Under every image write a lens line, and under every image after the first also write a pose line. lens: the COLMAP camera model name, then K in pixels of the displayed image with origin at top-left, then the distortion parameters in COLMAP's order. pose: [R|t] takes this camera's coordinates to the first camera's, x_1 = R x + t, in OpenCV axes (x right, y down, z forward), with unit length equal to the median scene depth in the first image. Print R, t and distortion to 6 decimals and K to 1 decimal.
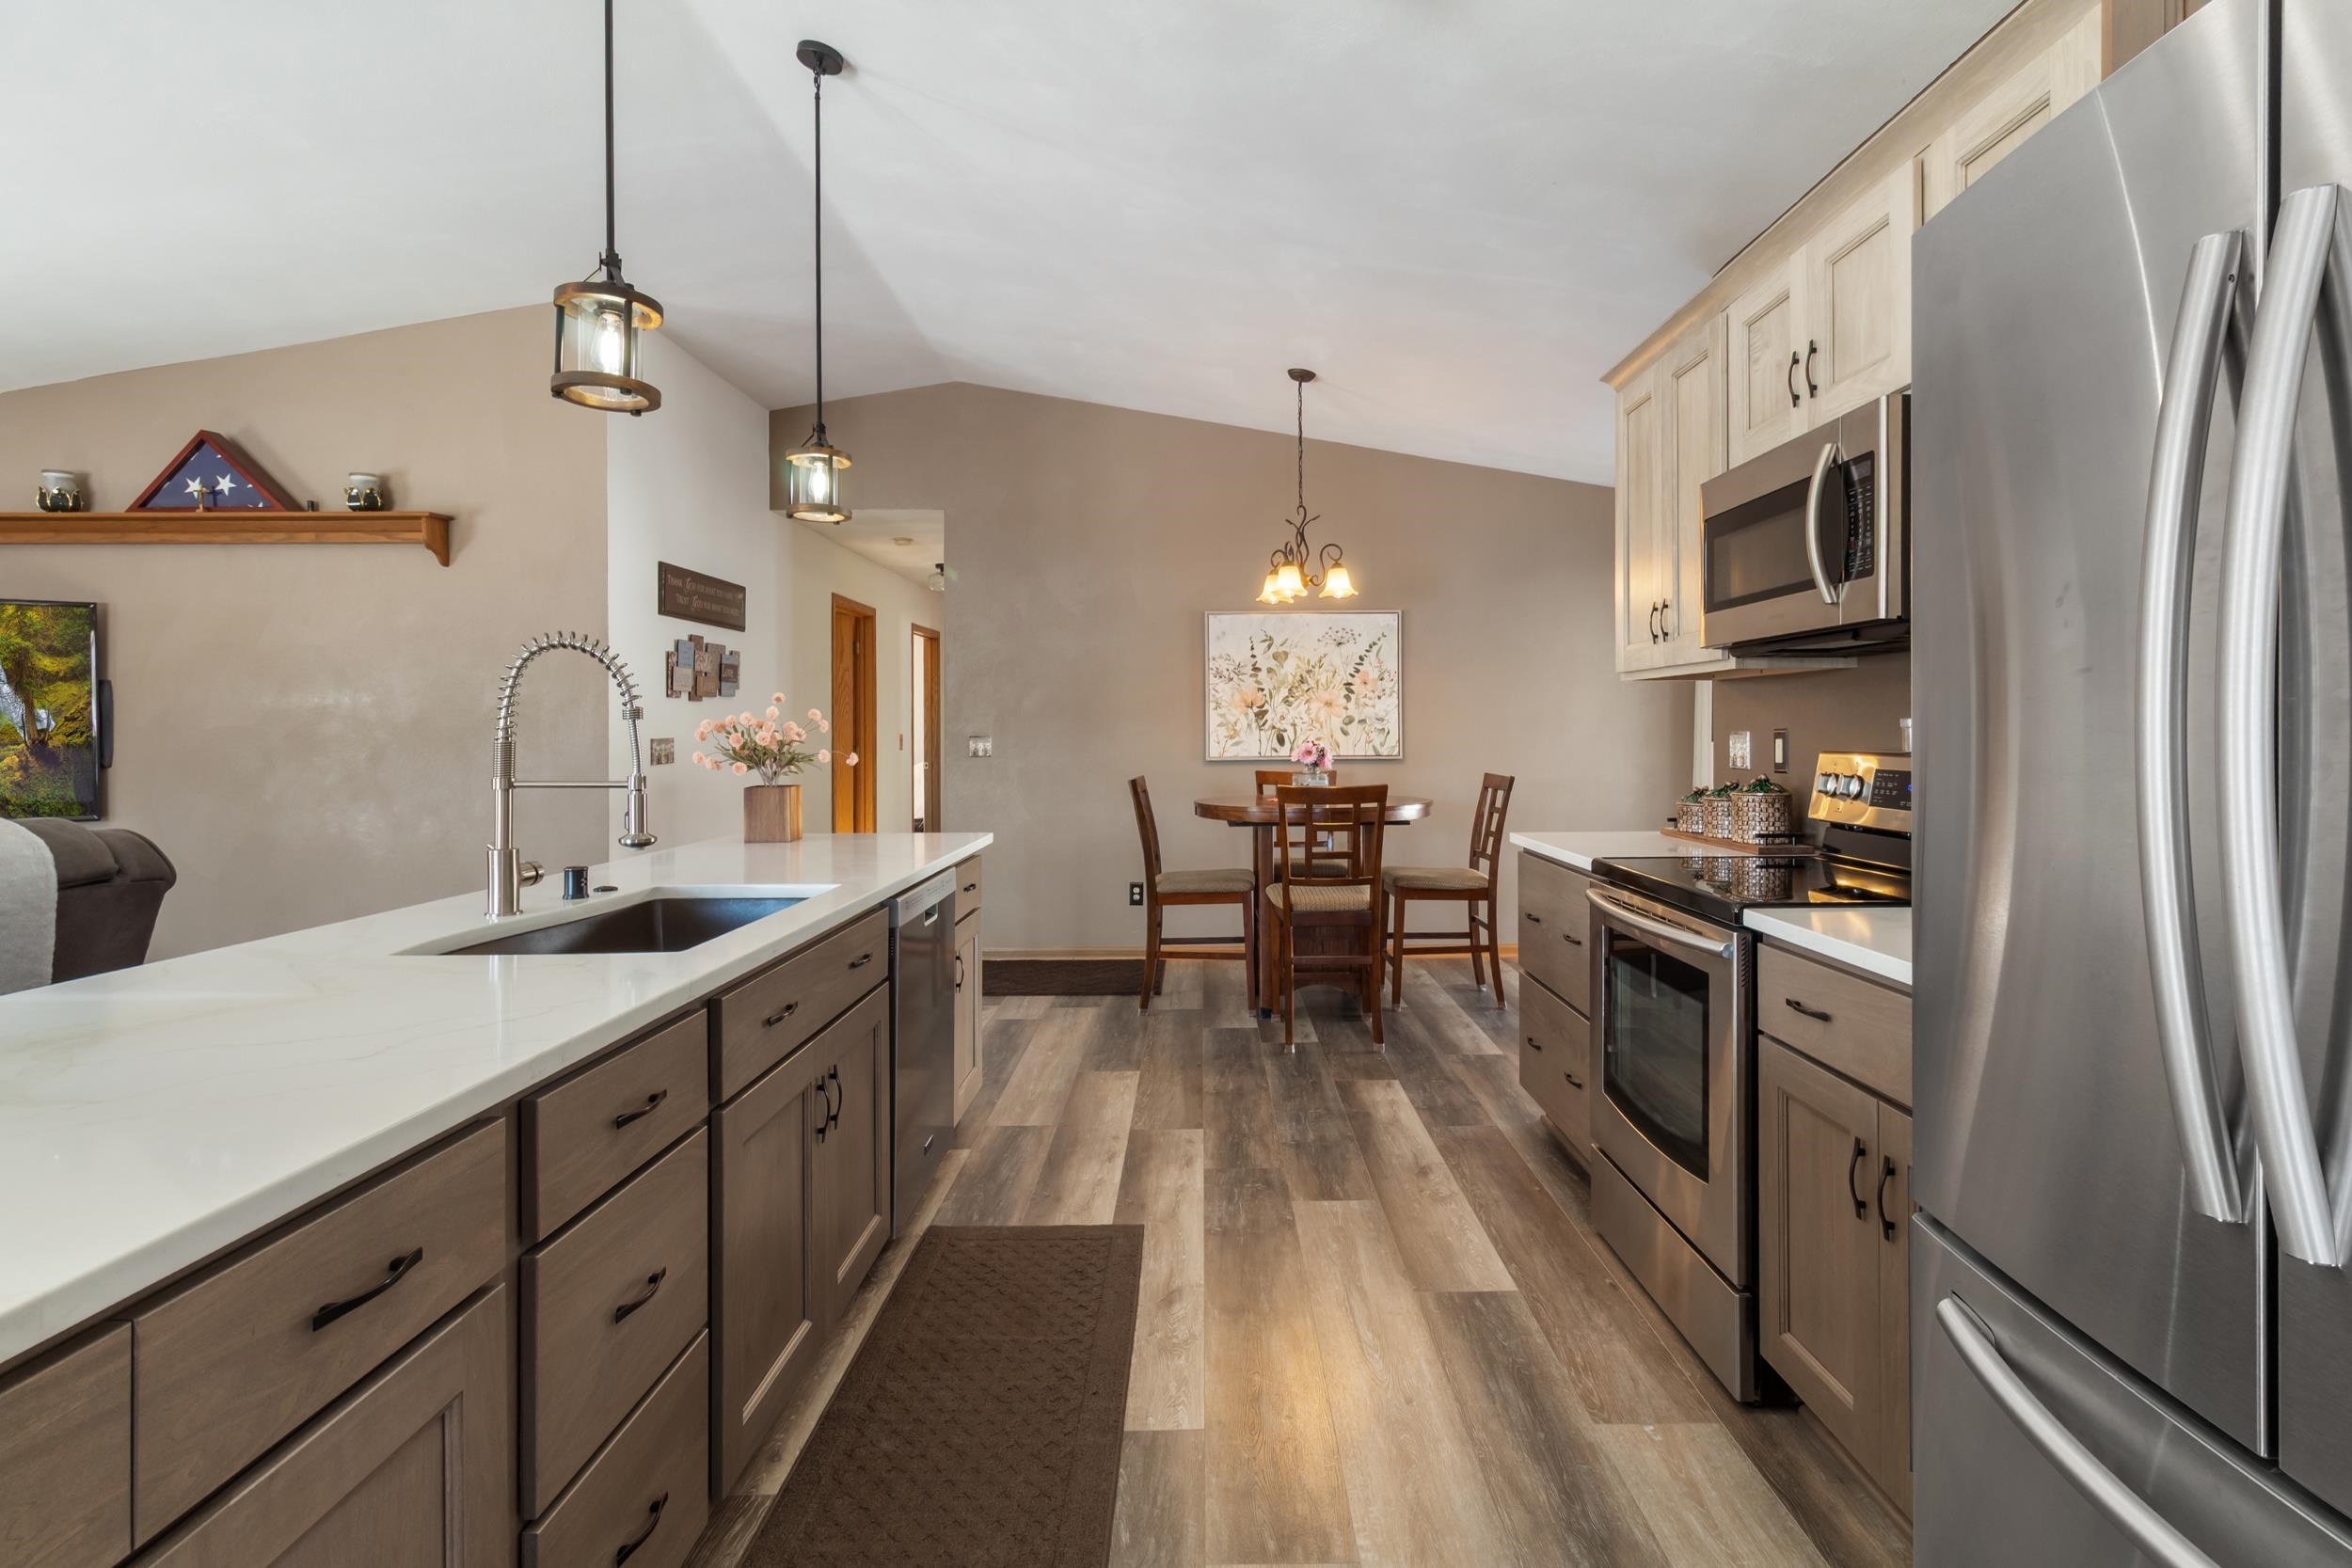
lens RADIAL K [[1126.9, 0, 1215.6], [0, 1126.9, 715.3], [0, 0, 1]] dist [0.002534, 0.000825]
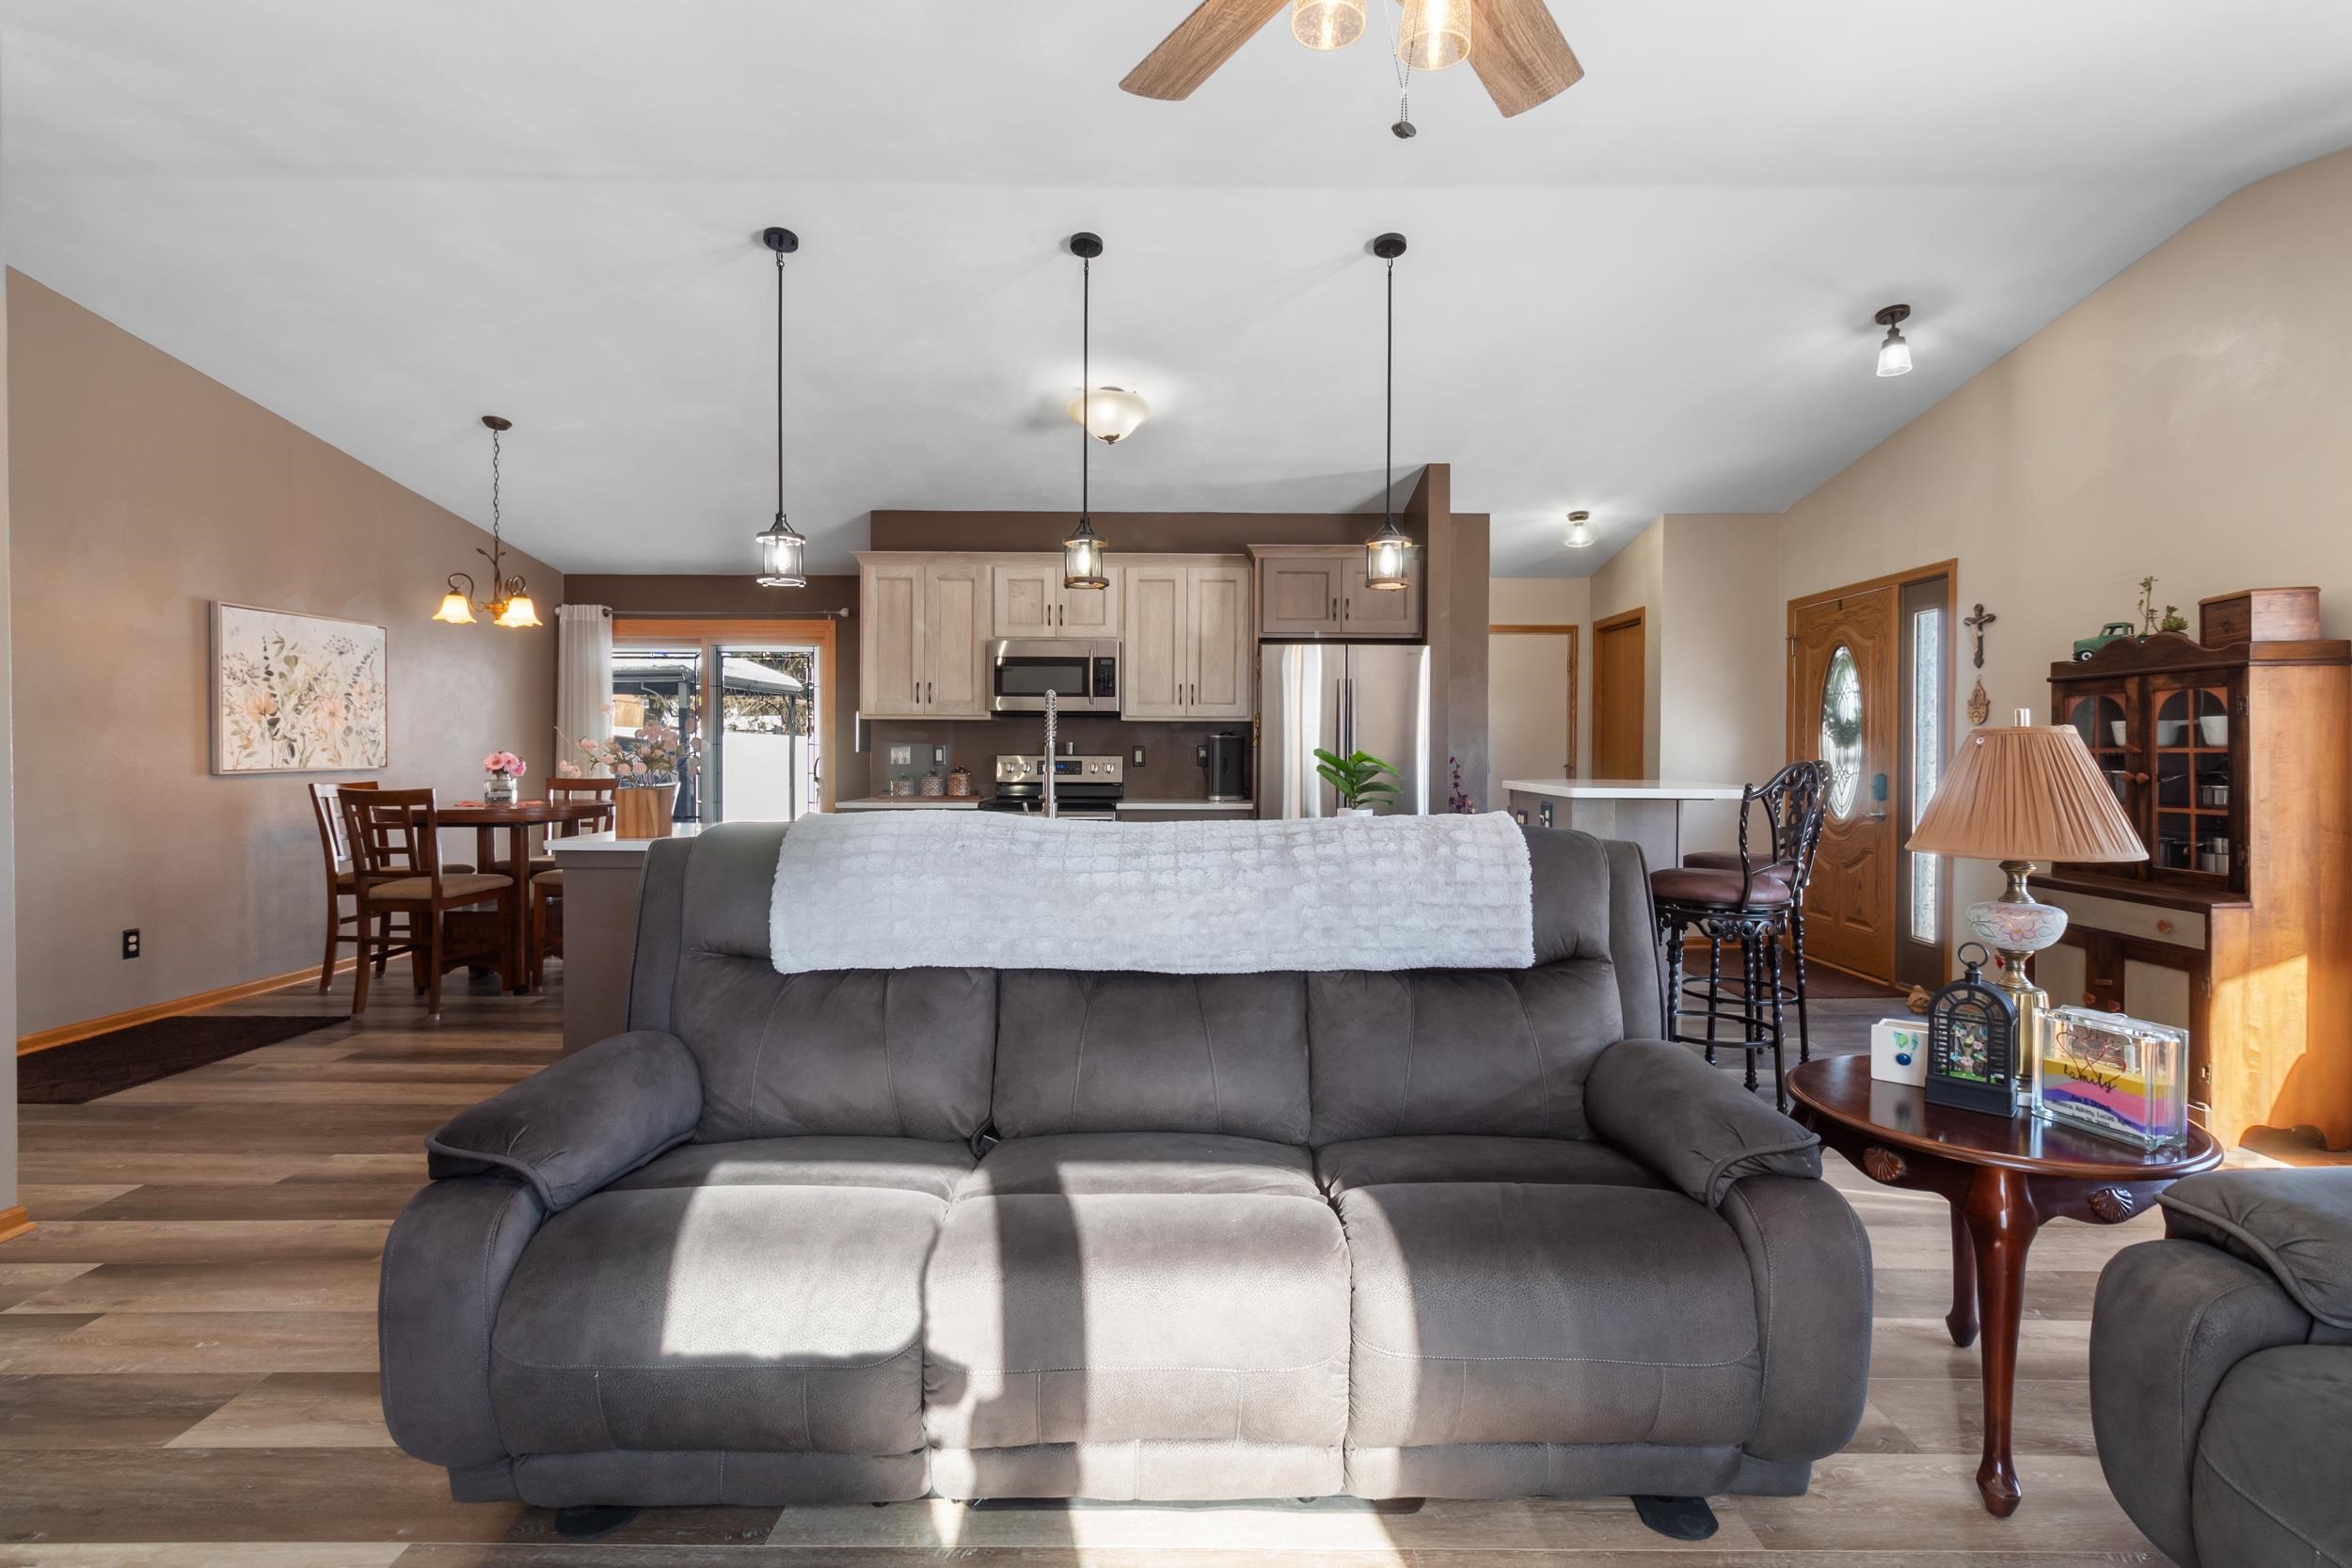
lens RADIAL K [[1094.2, 0, 1198.9], [0, 1094.2, 764.9], [0, 0, 1]] dist [0.009096, 0.000754]
pose [[0.003967, -0.011264, 0.999929, -1.411307], [-0.015770, 0.999812, 0.011325, 0.019127], [-0.999868, -0.015814, 0.003789, 0.408877]]
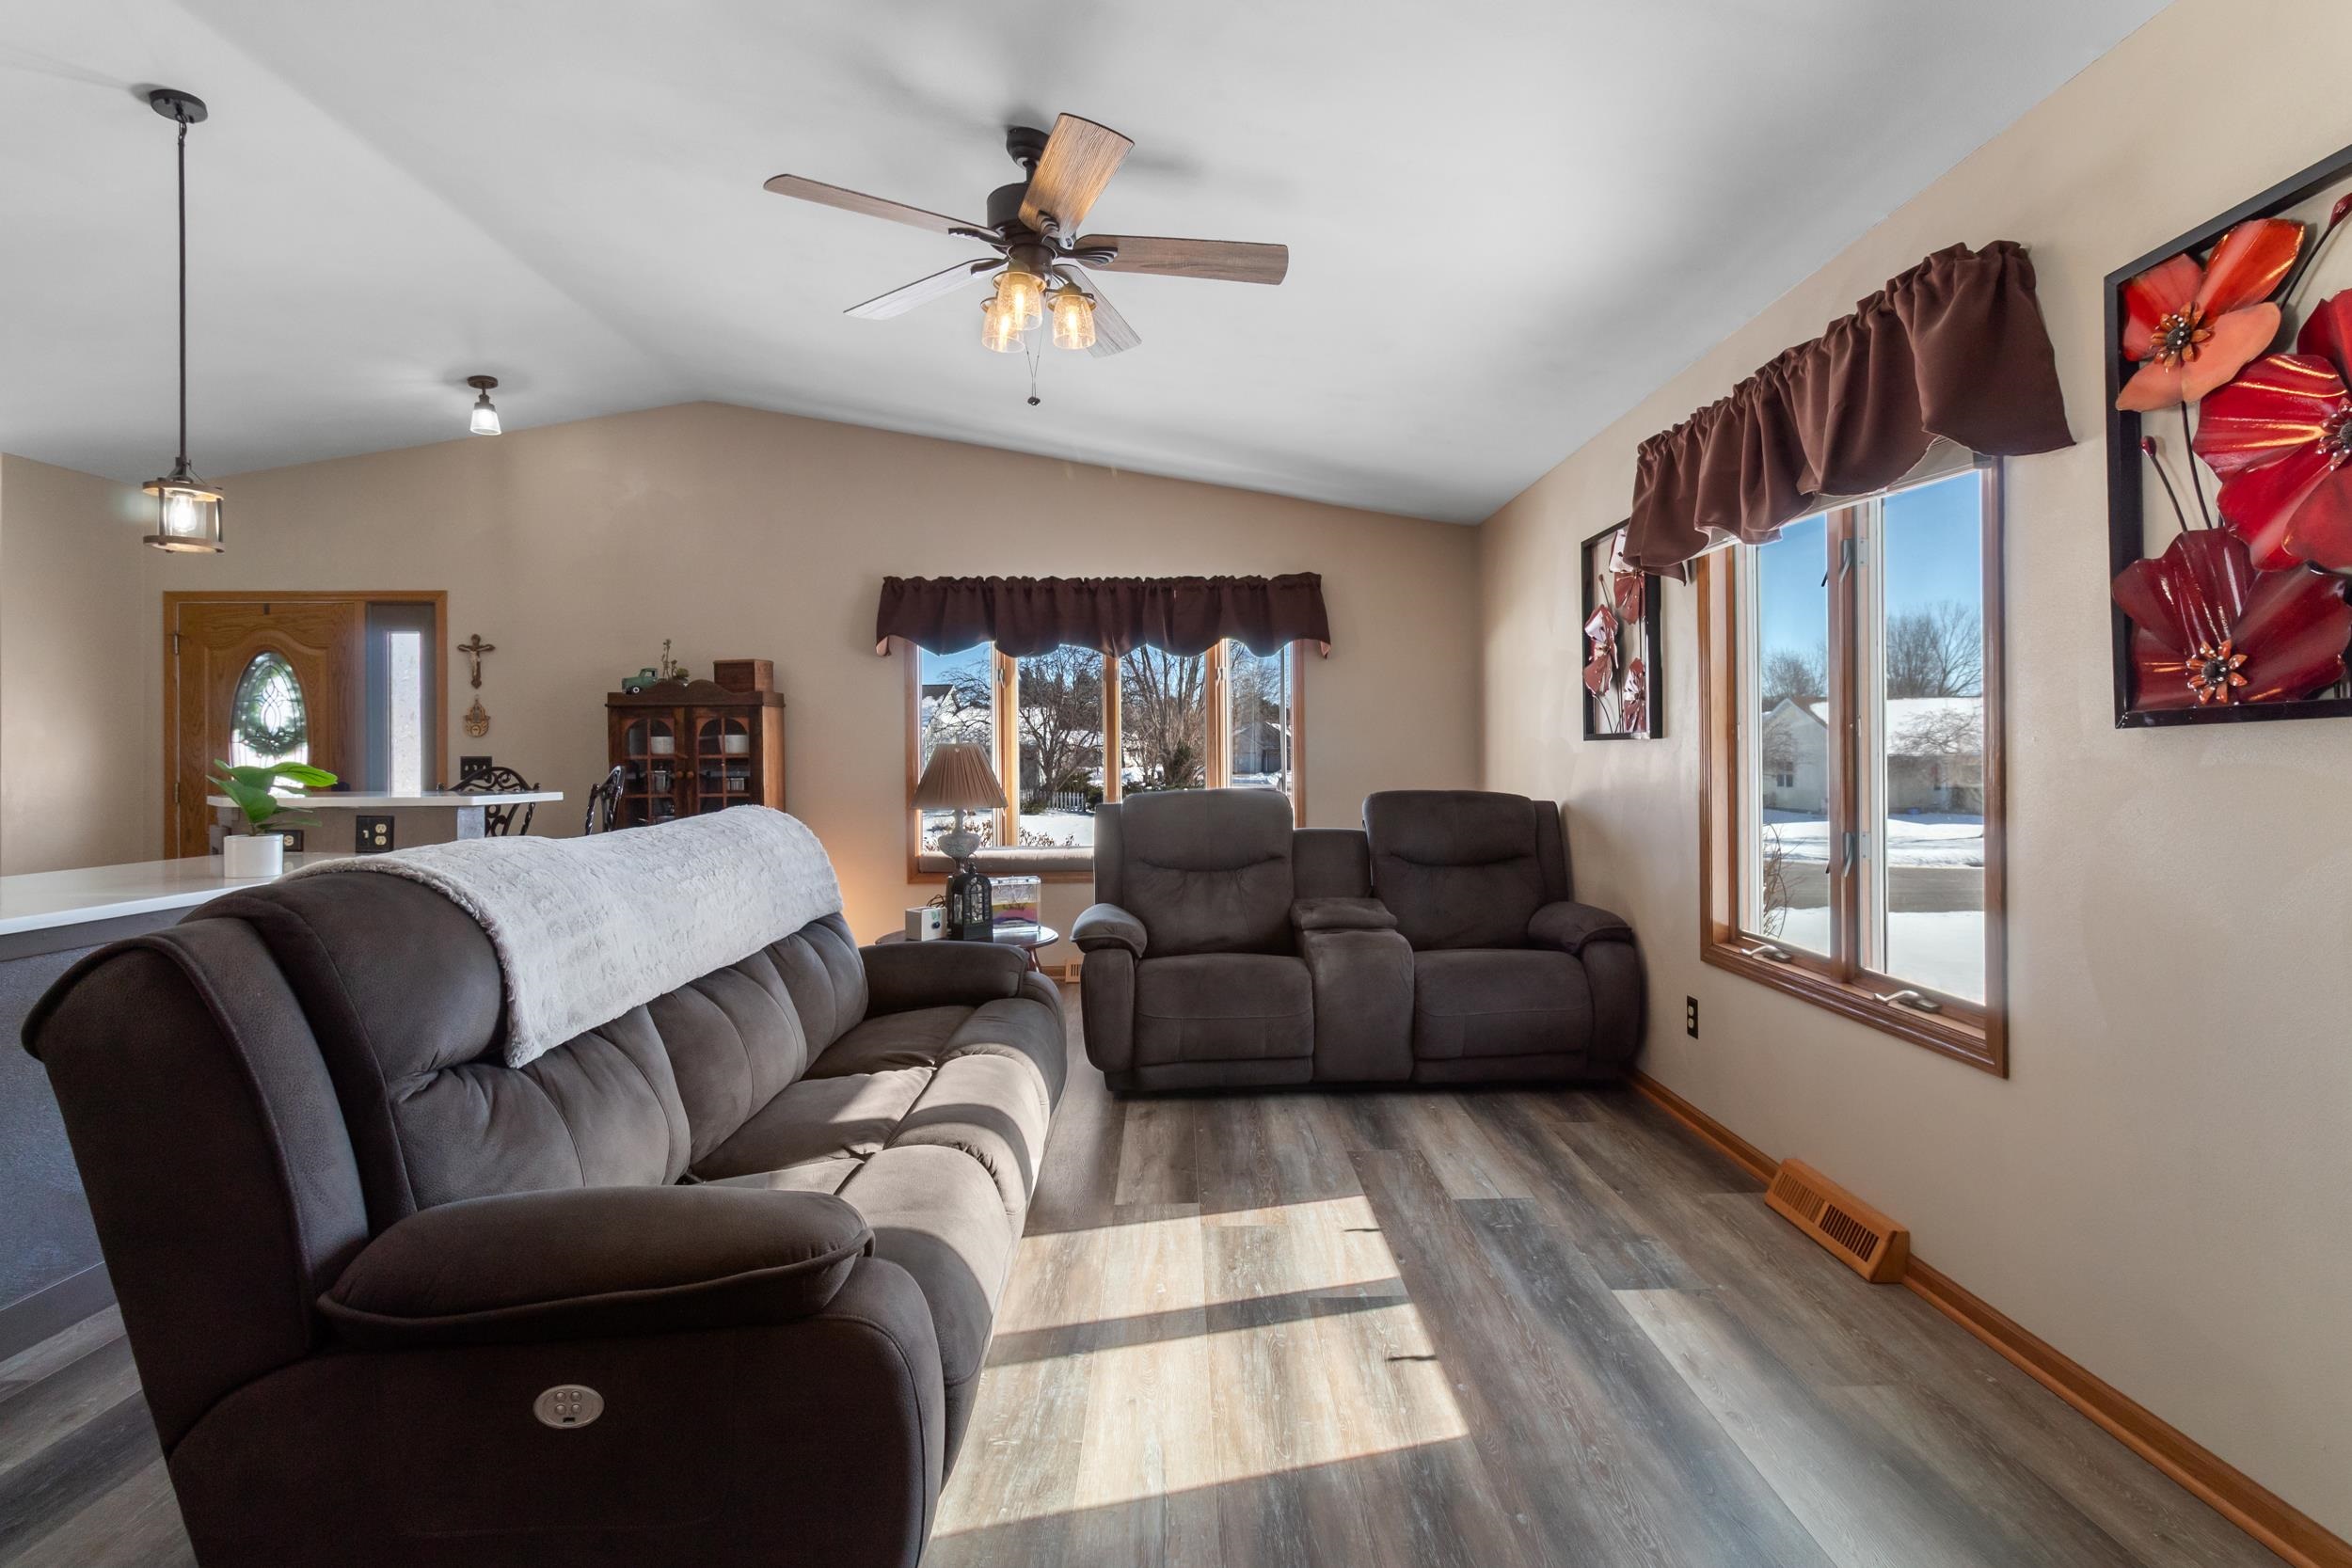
lens RADIAL K [[1114.7, 0, 1193.8], [0, 1114.7, 743.4], [0, 0, 1]] dist [0.006332, 0.000518]
pose [[-0.999917, 0.010052, -0.008009, -1.074359], [0.010231, 0.999694, -0.022538, 0.027533], [0.007780, -0.022618, -0.999714, 1.105125]]
